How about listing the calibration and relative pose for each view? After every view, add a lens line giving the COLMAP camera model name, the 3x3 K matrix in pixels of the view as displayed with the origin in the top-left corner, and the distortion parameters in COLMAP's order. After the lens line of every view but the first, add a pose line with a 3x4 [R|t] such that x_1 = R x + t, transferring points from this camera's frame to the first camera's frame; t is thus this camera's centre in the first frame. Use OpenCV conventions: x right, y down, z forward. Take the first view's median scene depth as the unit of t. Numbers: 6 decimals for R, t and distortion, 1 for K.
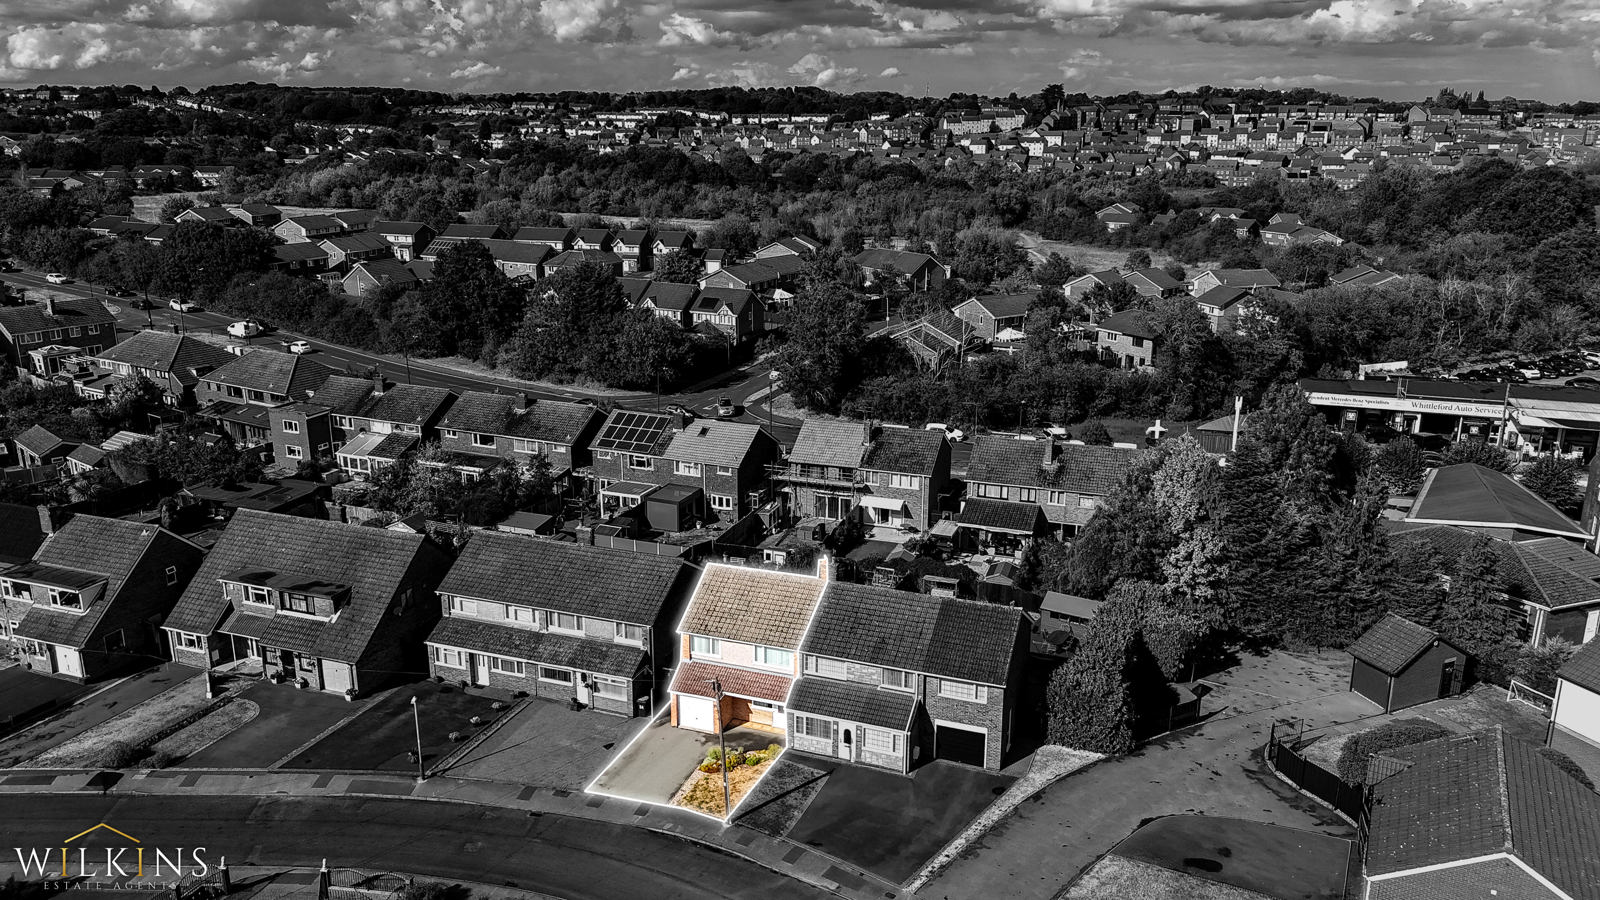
lens RADIAL K [[1195.7, 0, 800.0], [0, 1195.7, 450.0], [0, 0, 1]] dist [0.072734, -0.069000]
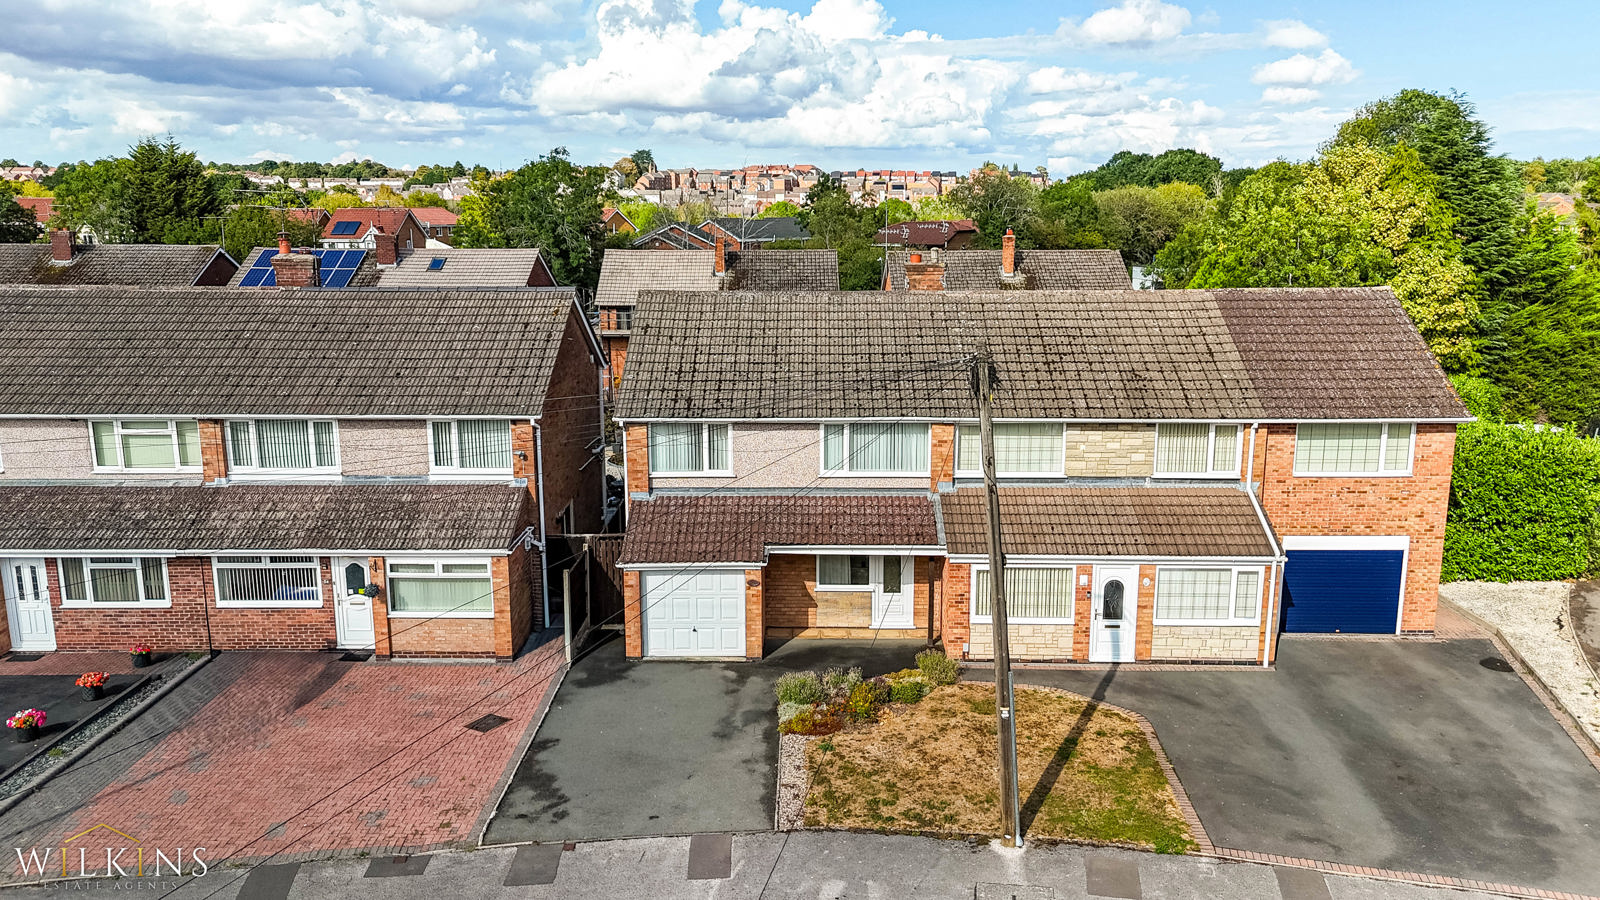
lens RADIAL K [[1195.7, 0, 800.0], [0, 1195.7, 450.0], [0, 0, 1]] dist [0.072734, -0.069000]
pose [[0.939594, -0.072552, 0.334514, -0.171051], [0.099211, 0.993052, -0.063288, 0.185650], [-0.327598, 0.092652, 0.940263, 0.595131]]
